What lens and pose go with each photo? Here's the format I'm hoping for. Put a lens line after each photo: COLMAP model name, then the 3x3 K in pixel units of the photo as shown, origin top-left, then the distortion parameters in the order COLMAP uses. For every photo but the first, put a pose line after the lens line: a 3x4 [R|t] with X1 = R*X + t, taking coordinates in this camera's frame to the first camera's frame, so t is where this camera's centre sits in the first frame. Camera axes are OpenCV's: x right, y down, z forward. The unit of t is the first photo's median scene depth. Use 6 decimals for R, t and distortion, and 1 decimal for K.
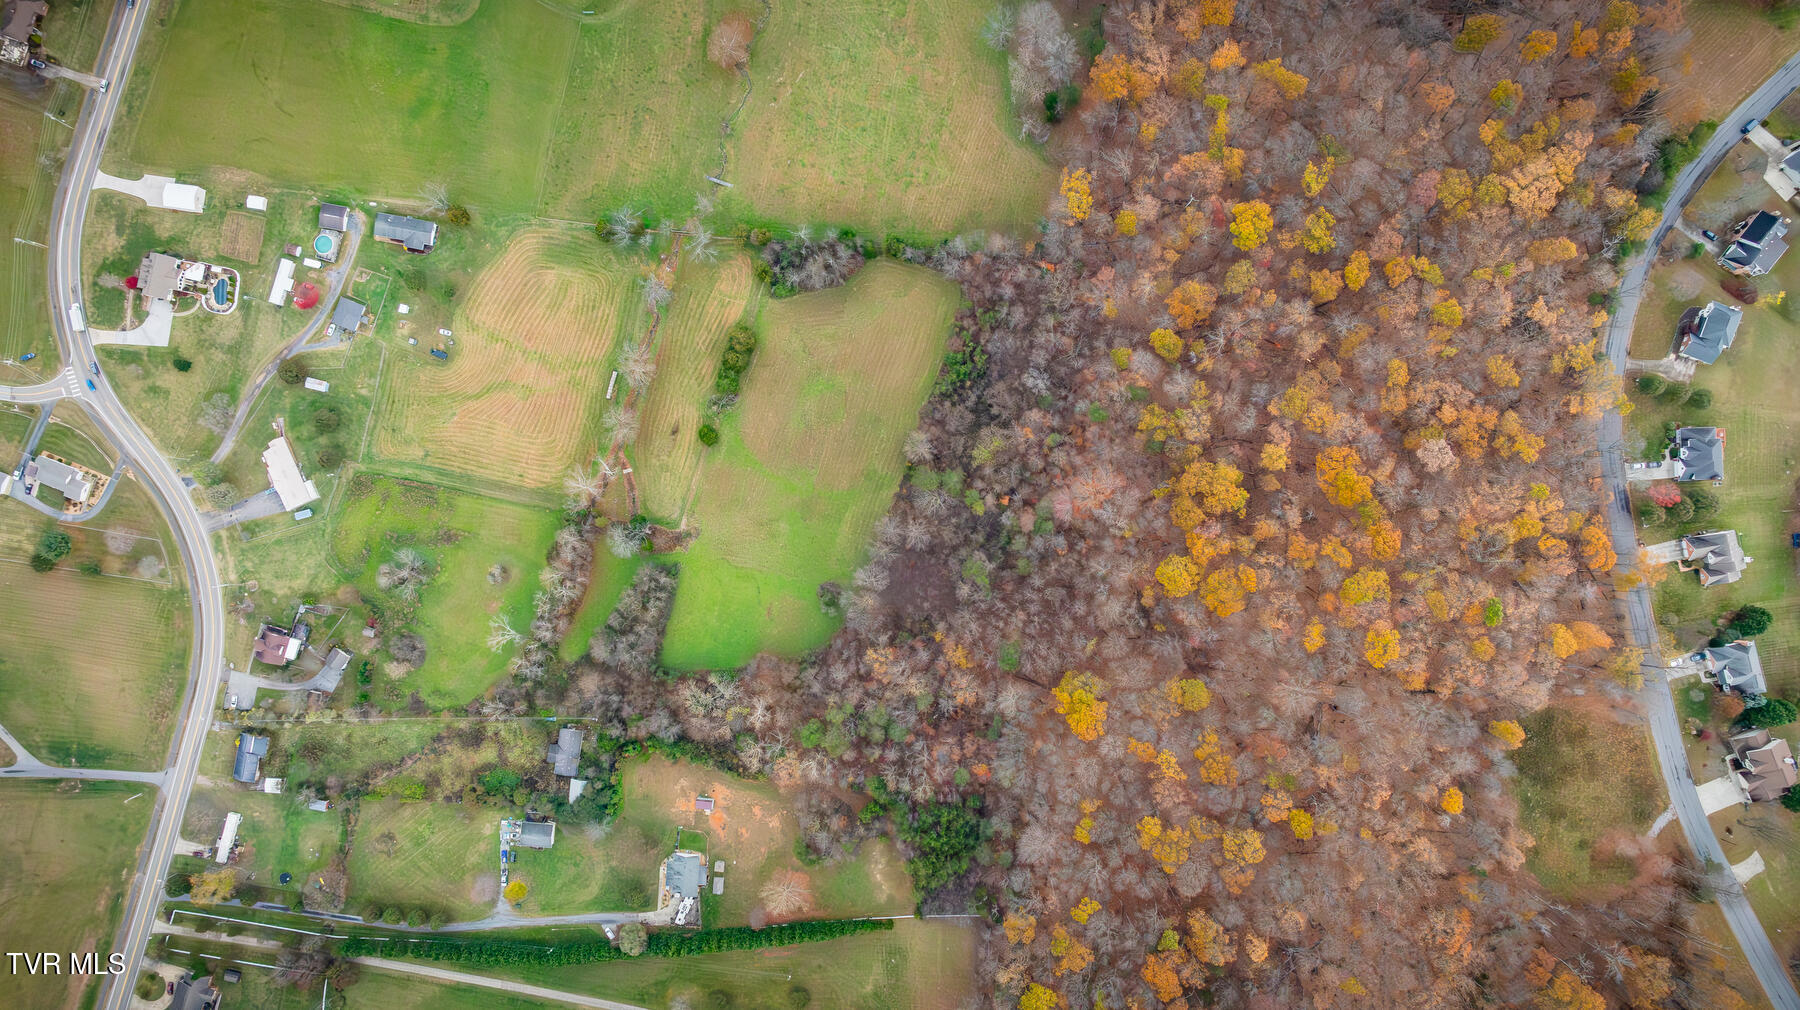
lens RADIAL K [[1268.4, 0, 900.0], [0, 1268.4, 505.0], [0, 0, 1]] dist [-0.056025, 0.070738]
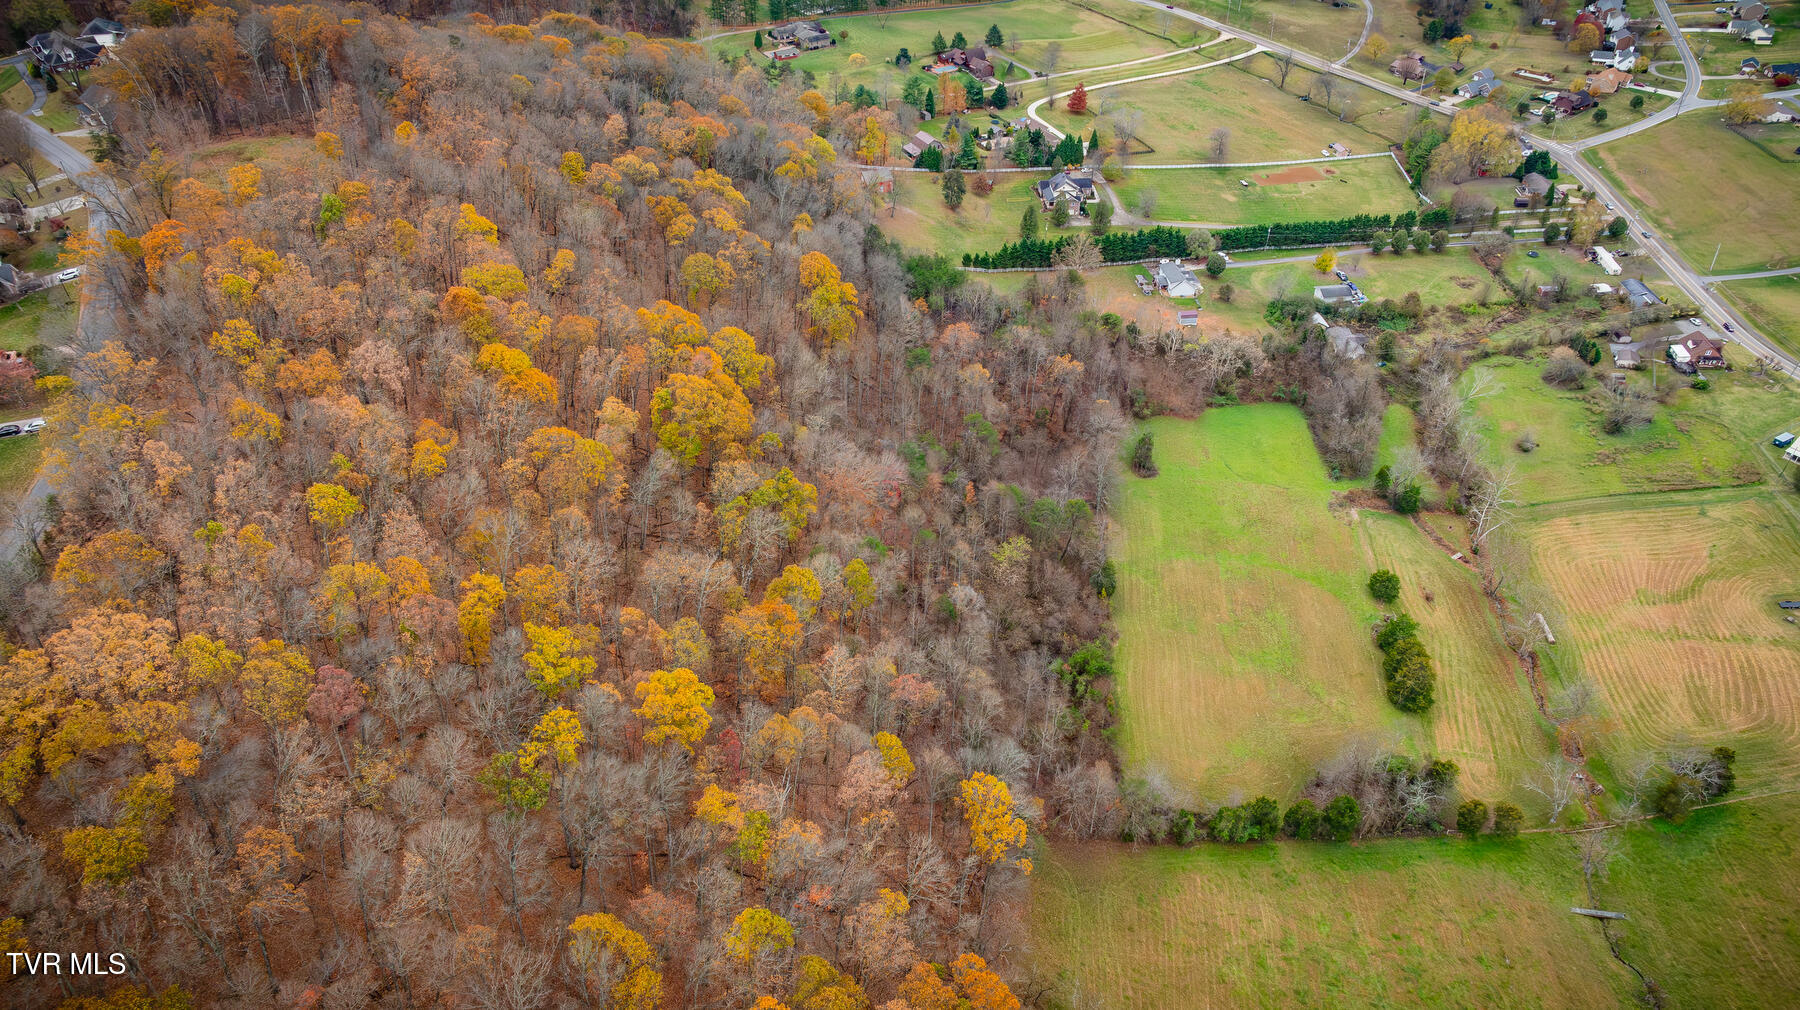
lens RADIAL K [[1268.4, 0, 900.0], [0, 1268.4, 505.0], [0, 0, 1]] dist [-0.056025, 0.070738]
pose [[-0.976653, 0.128186, -0.172389, 0.233414], [-0.214805, -0.593786, 0.775421, -0.525895], [-0.002964, 0.794346, 0.607458, 0.535810]]
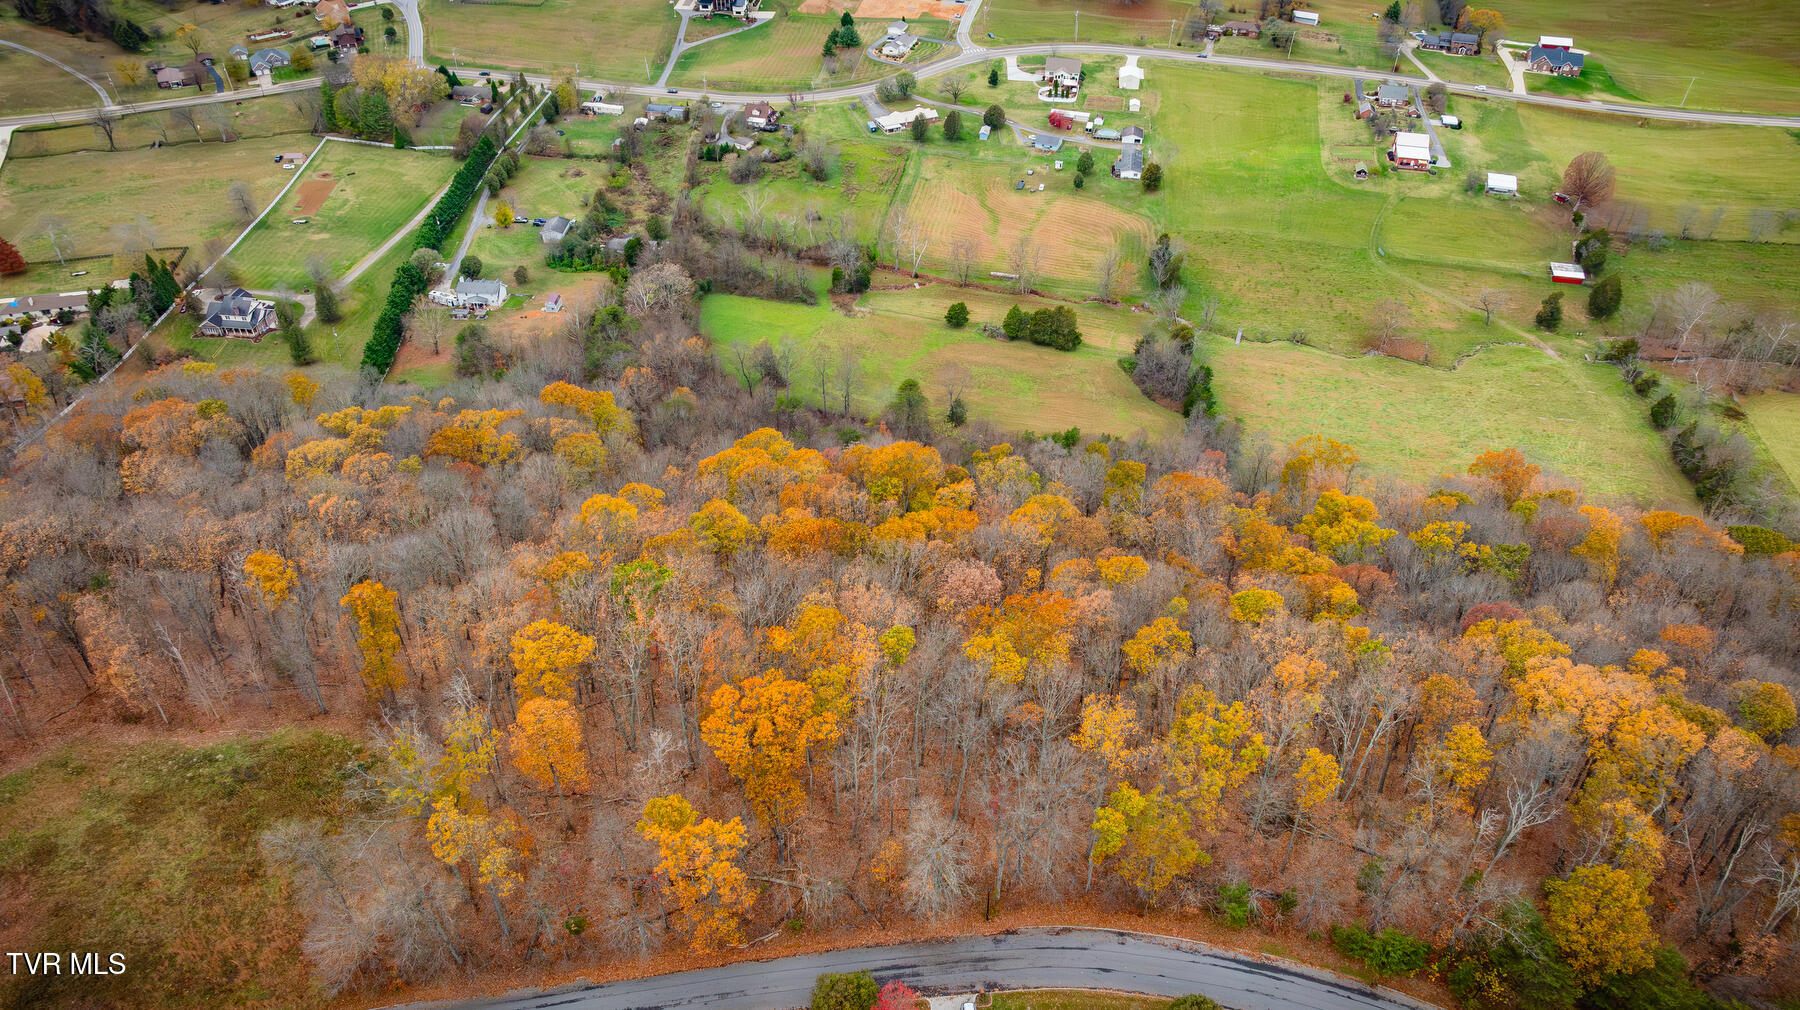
lens RADIAL K [[1300.7, 0, 900.0], [0, 1300.7, 505.0], [0, 0, 1]] dist [-0.012667, -0.007114]
pose [[0.014757, 0.628978, -0.777283, 0.670512], [-0.999859, 0.015505, -0.006436, -0.005271], [0.008003, 0.777269, 0.629118, 0.516957]]
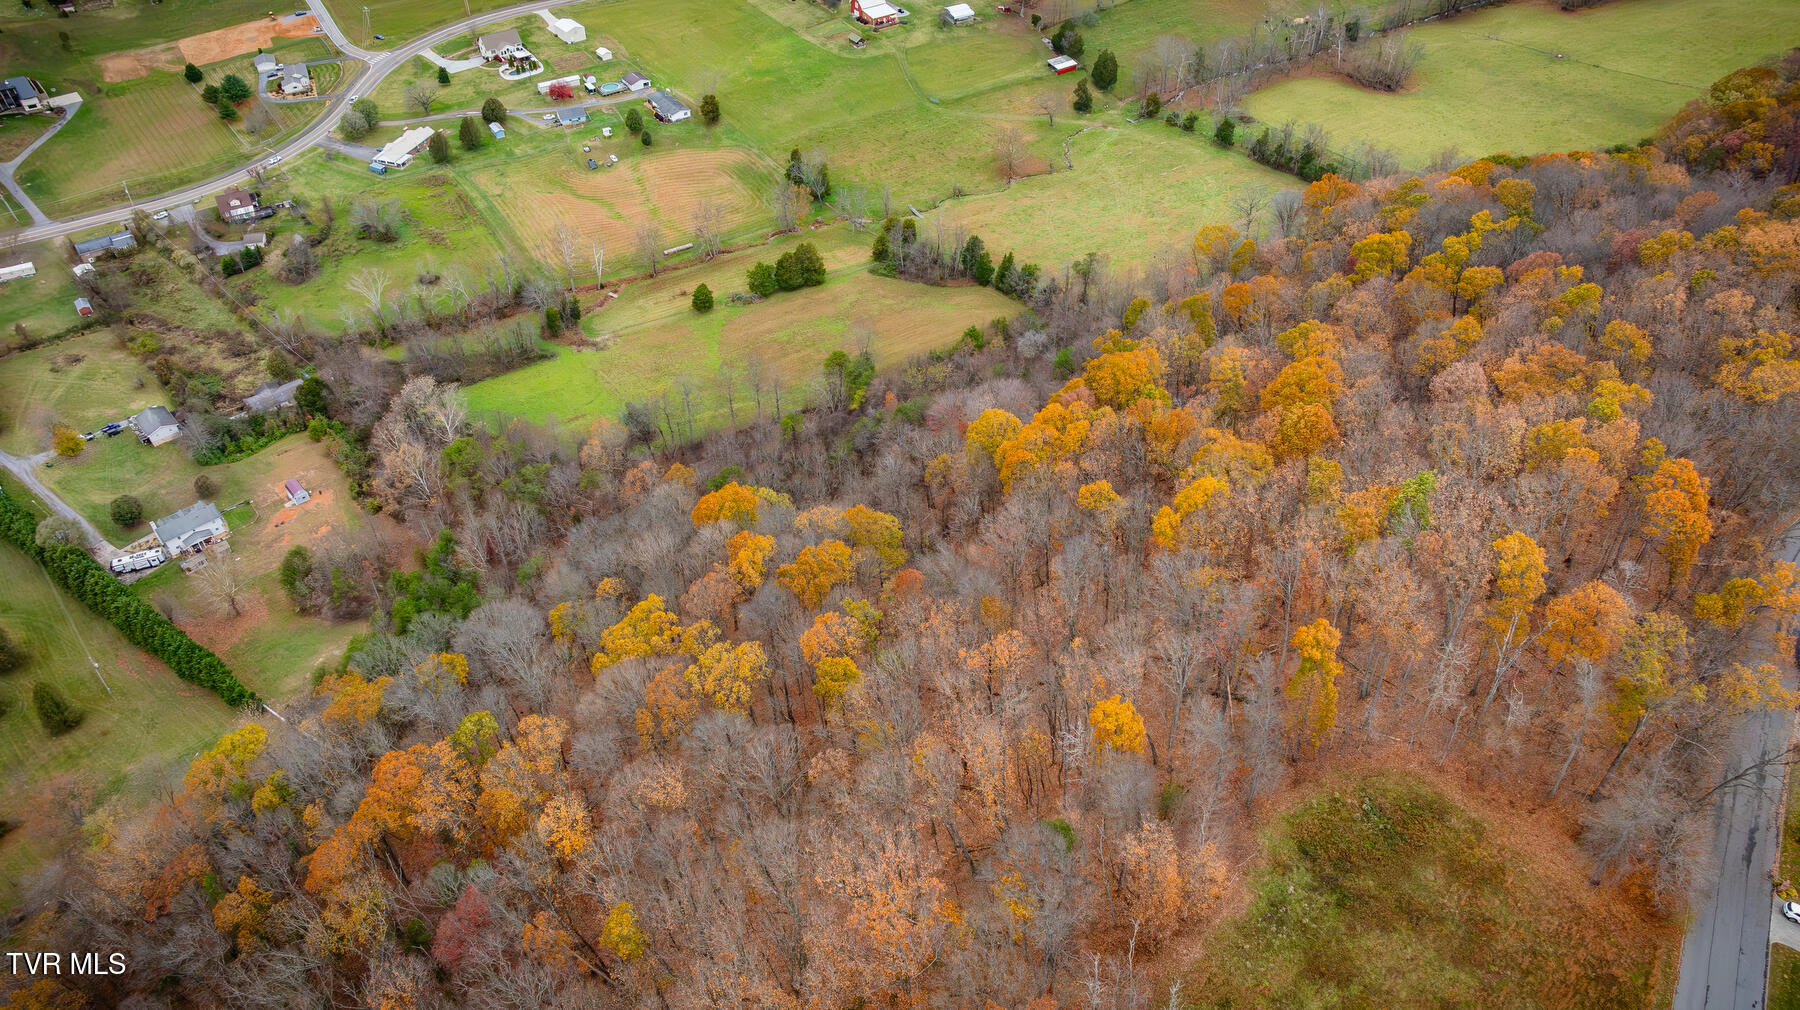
lens RADIAL K [[1268.4, 0, 900.0], [0, 1268.4, 505.0], [0, 0, 1]] dist [-0.056025, 0.070738]
pose [[0.722872, 0.464058, -0.511962, 0.453194], [-0.690870, 0.498716, -0.523432, 0.373296], [0.012421, 0.732074, 0.681112, 0.521889]]
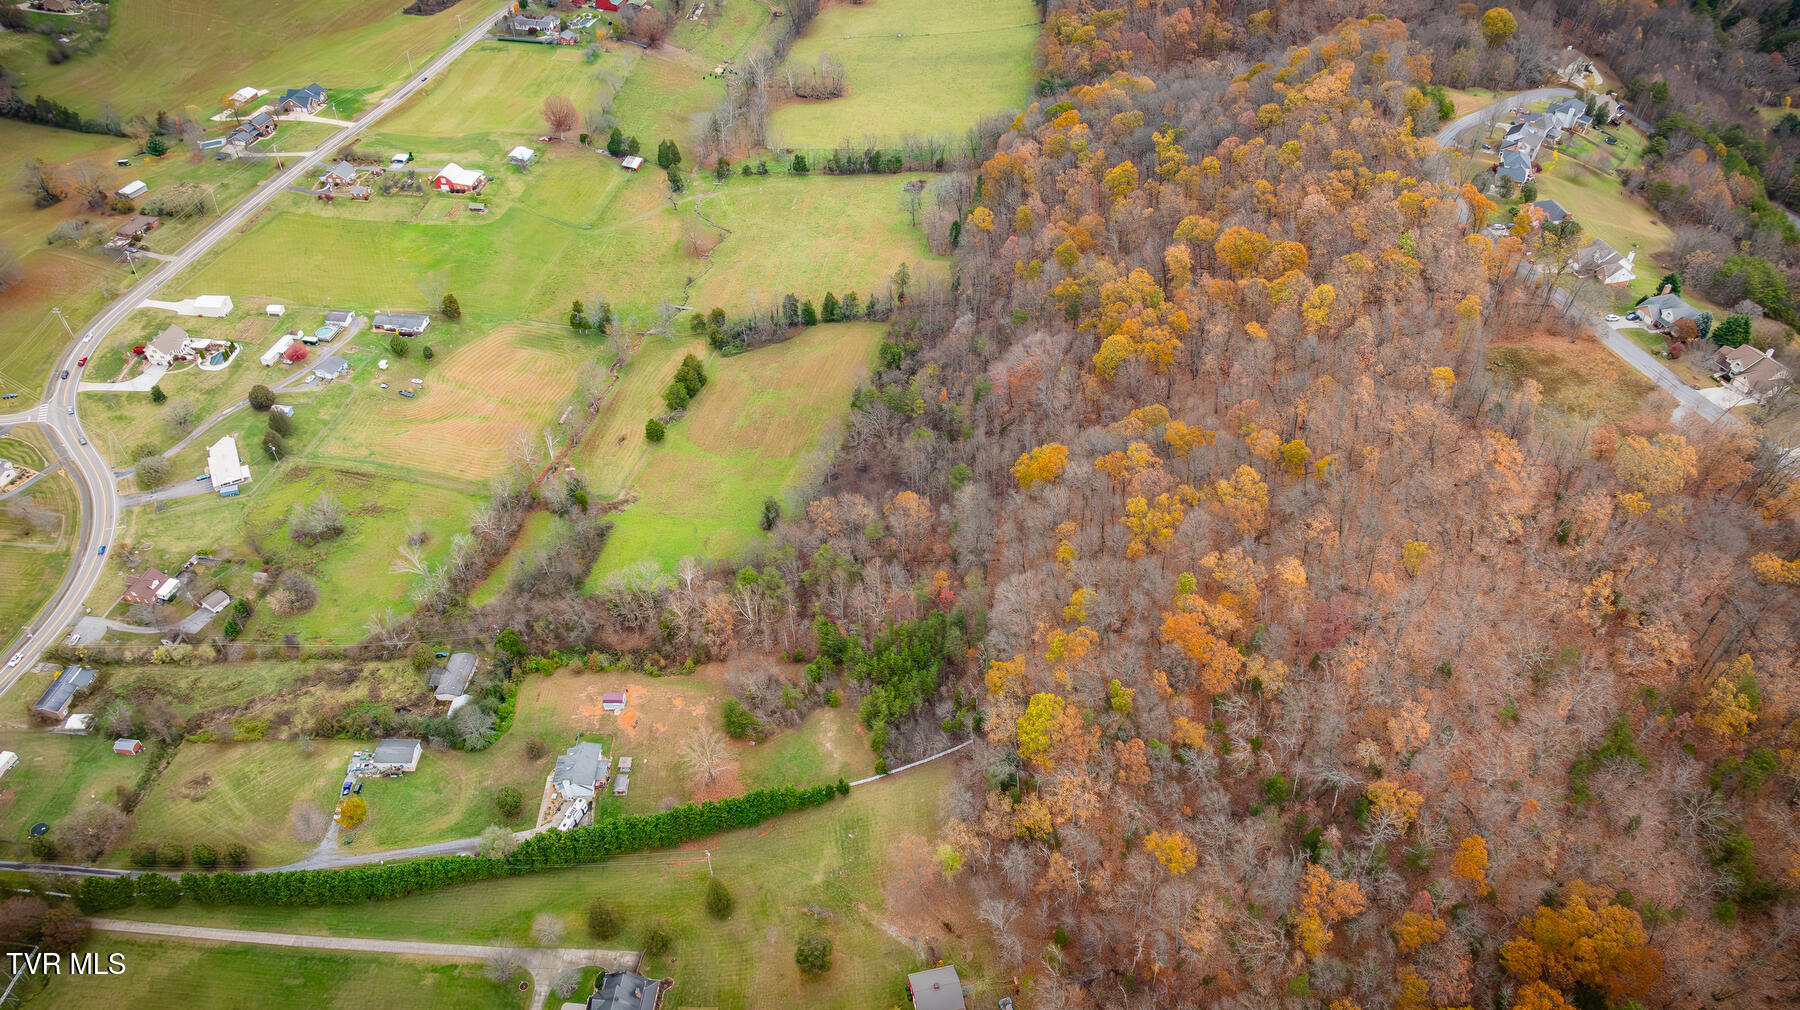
lens RADIAL K [[1268.4, 0, 900.0], [0, 1268.4, 505.0], [0, 0, 1]] dist [-0.056025, 0.070738]
pose [[0.998045, -0.042984, 0.045366, -0.001893], [0.062491, 0.677257, -0.733088, 0.754844], [0.000786, 0.734490, 0.678619, 0.349173]]
